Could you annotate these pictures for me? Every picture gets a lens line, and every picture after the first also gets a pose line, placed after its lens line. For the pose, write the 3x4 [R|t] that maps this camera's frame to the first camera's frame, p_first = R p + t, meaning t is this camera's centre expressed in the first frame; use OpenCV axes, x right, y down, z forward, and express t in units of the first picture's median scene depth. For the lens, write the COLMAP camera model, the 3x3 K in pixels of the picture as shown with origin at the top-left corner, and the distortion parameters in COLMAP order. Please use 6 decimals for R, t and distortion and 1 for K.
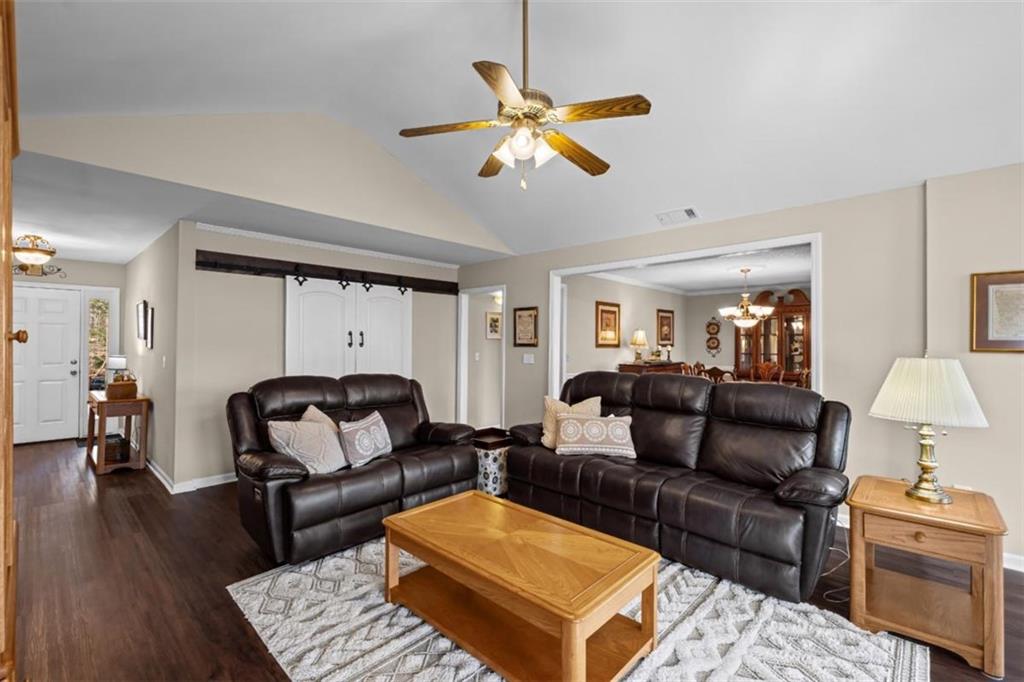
lens RADIAL K [[446.8, 0, 503.9], [0, 446.8, 340.9], [0, 0, 1]] dist [-0.002552, -0.000514]
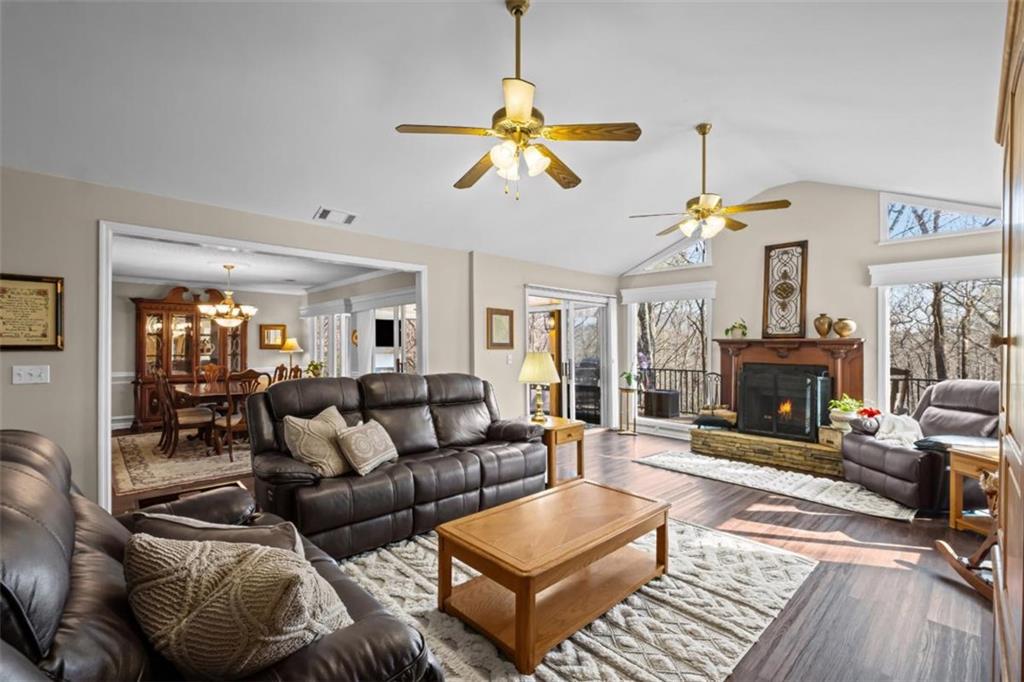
lens RADIAL K [[446.8, 0, 506.6], [0, 446.8, 344.9], [0, 0, 1]] dist [-0.002552, -0.000514]
pose [[0.064436, -0.005458, 0.997907, -0.680574], [-0.008787, 0.999943, 0.006036, -0.004166], [-0.997883, -0.009158, 0.064385, 0.644658]]
